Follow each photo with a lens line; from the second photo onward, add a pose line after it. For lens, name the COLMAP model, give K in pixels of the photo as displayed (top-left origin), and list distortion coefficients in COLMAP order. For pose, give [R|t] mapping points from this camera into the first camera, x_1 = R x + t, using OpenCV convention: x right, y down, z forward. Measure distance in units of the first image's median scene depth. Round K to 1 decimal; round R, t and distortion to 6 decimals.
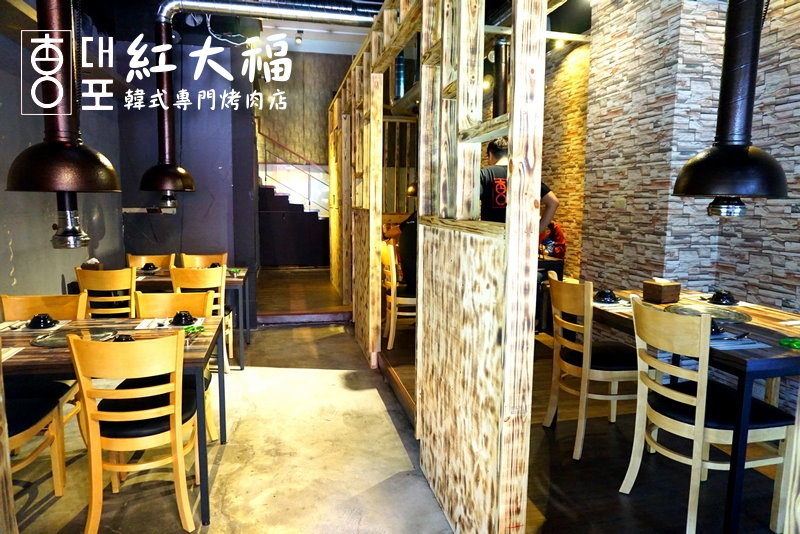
lens RADIAL K [[558.7, 0, 400.0], [0, 558.7, 267.0], [0, 0, 1]] dist [-0.007333, 0.019760]
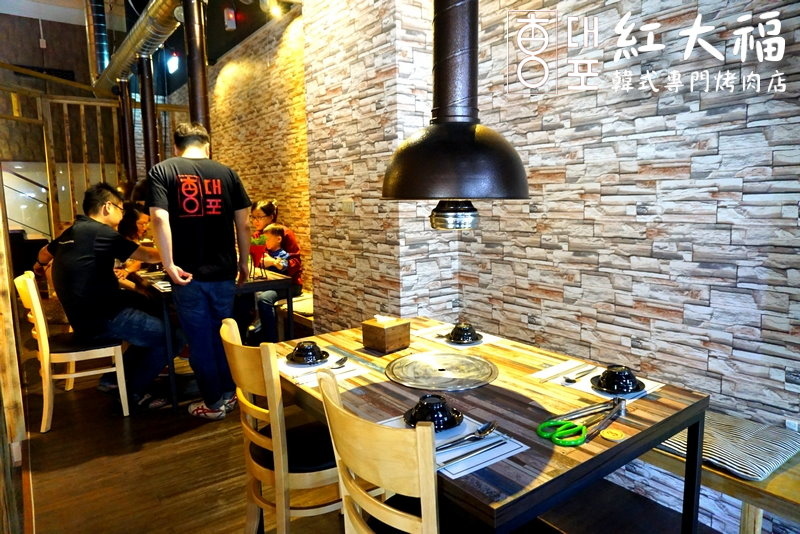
lens RADIAL K [[558.7, 0, 400.0], [0, 558.7, 267.0], [0, 0, 1]] dist [-0.007333, 0.019760]
pose [[0.922126, -0.076513, 0.379248, 0.169217], [0.074342, 0.997024, 0.020391, -0.040439], [-0.379680, 0.009391, 0.925070, 0.258491]]
